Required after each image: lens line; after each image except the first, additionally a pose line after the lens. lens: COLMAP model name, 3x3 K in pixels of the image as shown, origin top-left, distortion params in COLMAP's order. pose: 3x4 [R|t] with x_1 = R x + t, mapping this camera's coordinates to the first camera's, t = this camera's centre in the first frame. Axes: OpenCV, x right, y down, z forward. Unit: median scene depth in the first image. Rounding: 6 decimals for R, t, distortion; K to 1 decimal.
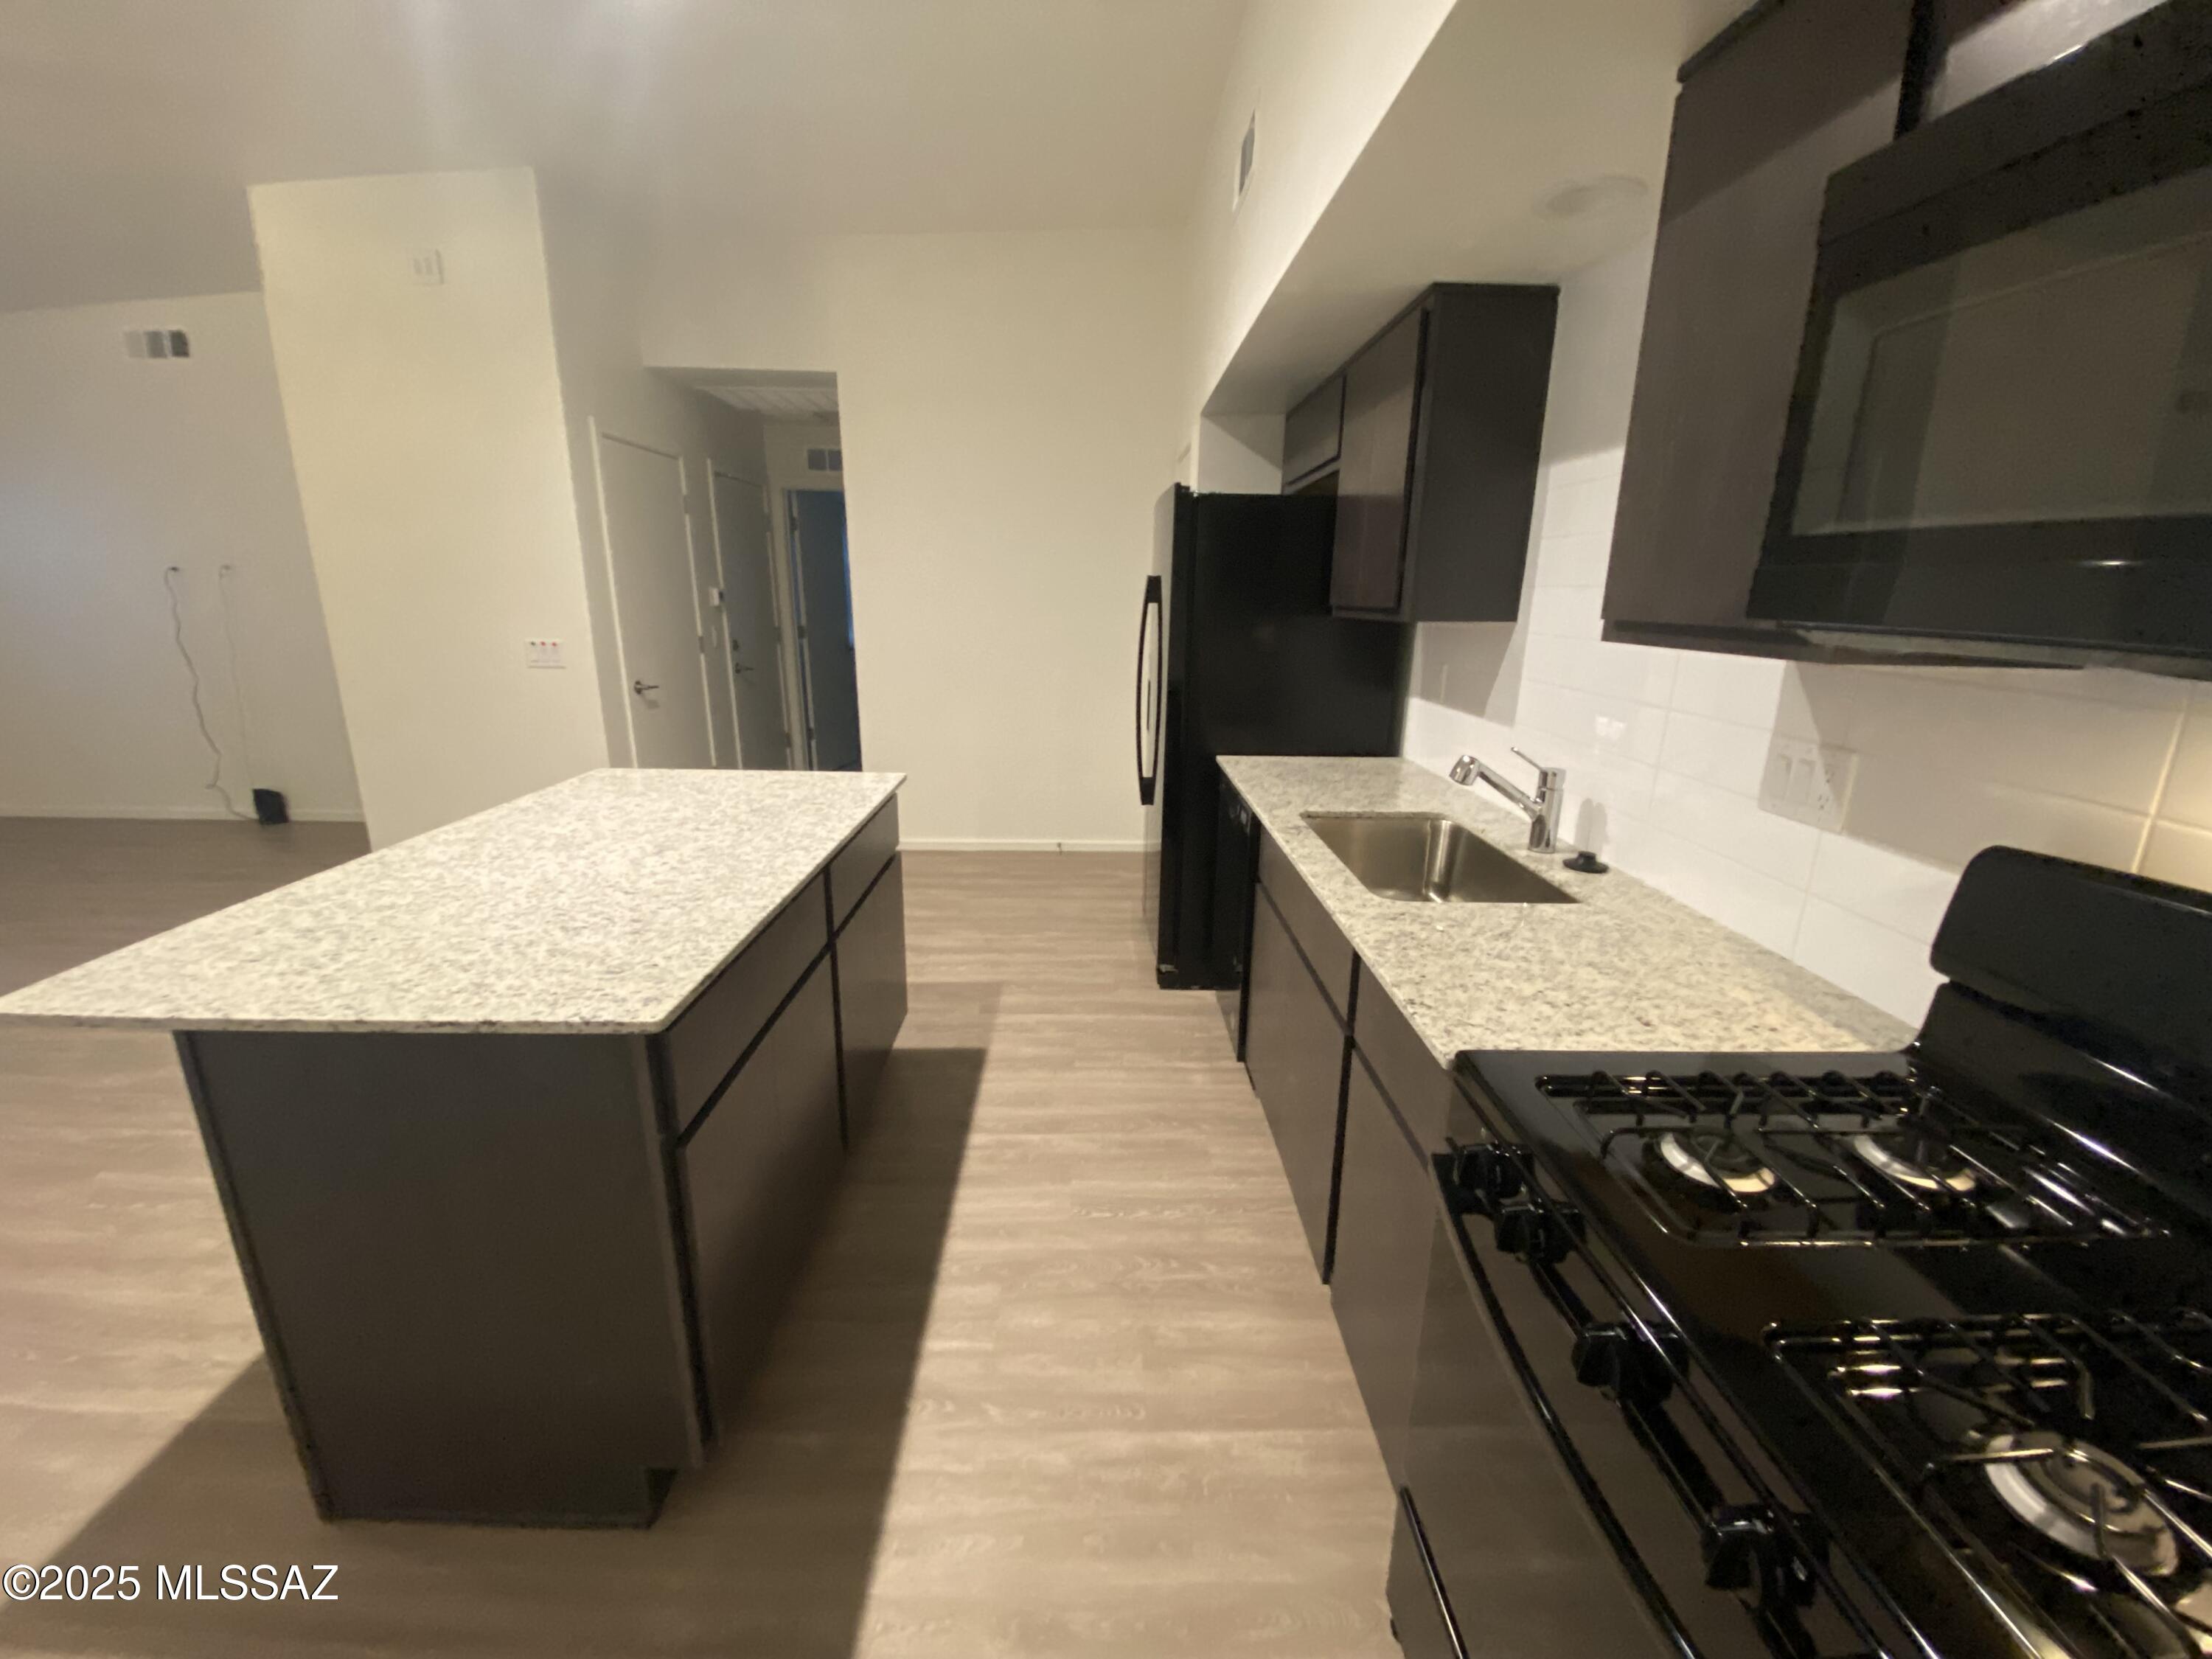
lens RADIAL K [[891.9, 0, 1108.3], [0, 891.9, 841.9], [0, 0, 1]] dist [-0.024098, -0.002576]
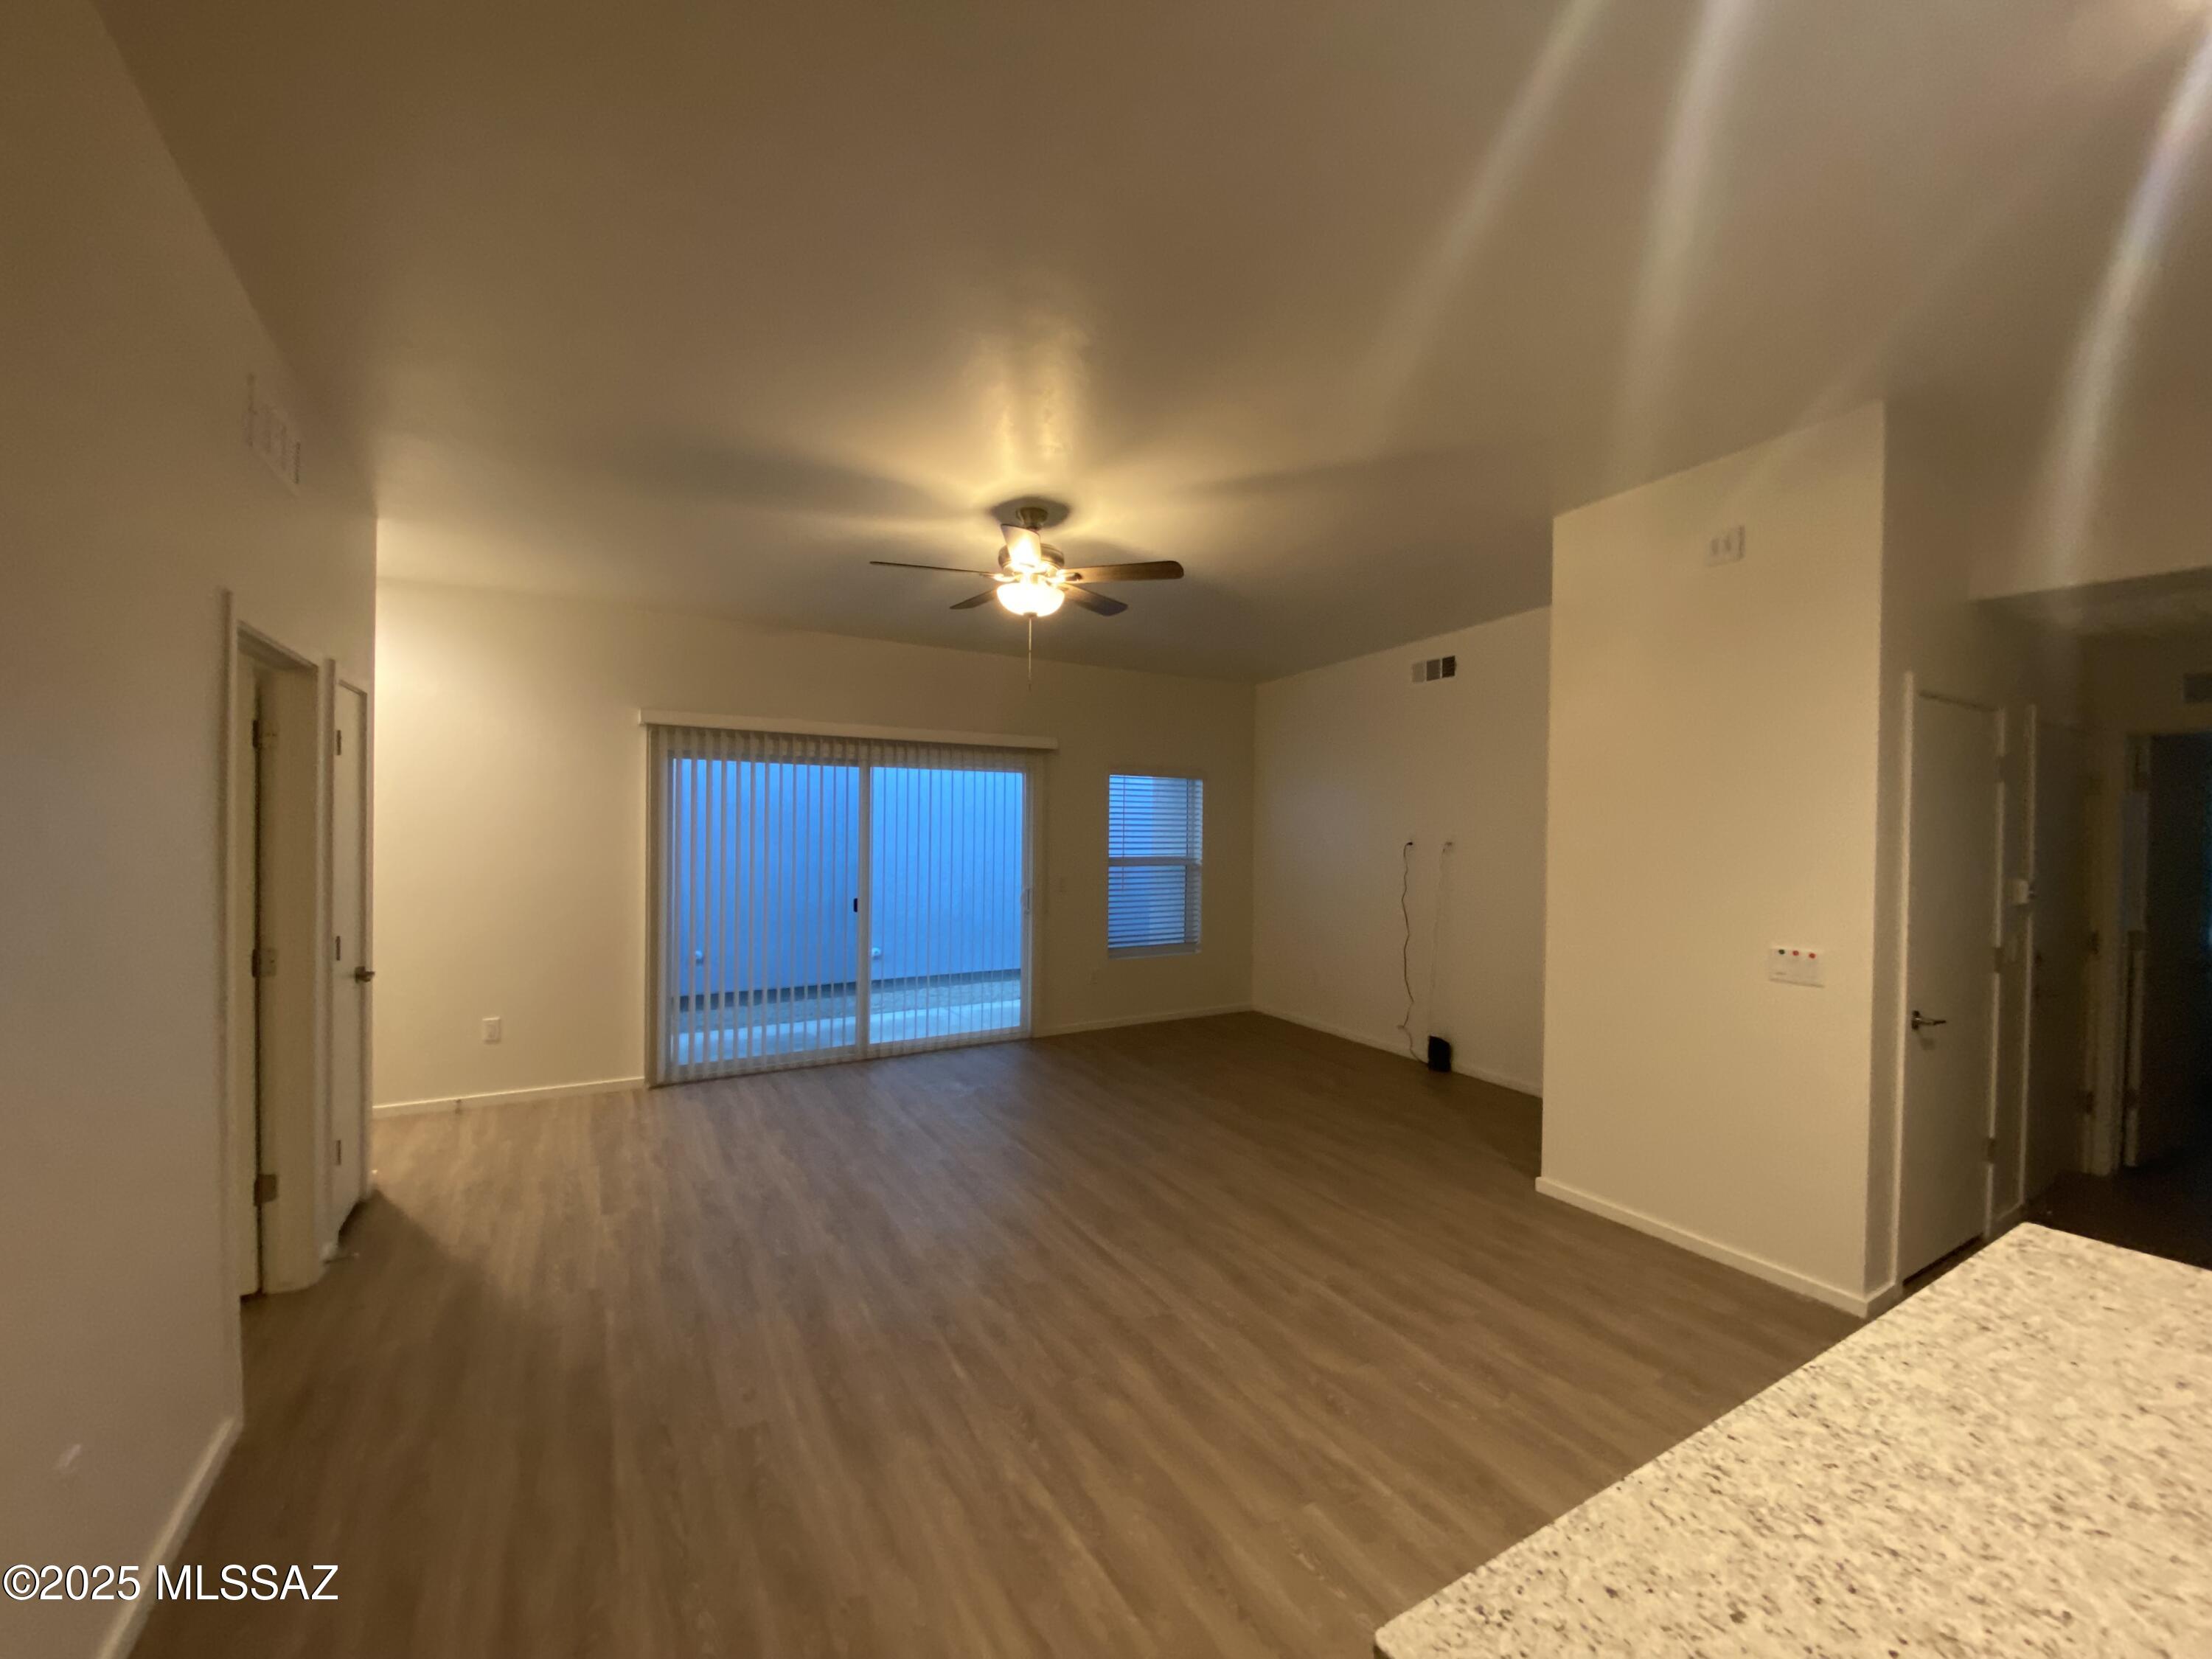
lens RADIAL K [[891.9, 0, 1120.7], [0, 891.9, 849.1], [0, 0, 1]] dist [-0.024098, -0.002576]
pose [[0.480502, 0.003036, -0.876988, -0.206031], [-0.237138, 0.963193, -0.126593, -0.060869], [0.844324, 0.268795, 0.463536, 0.085937]]
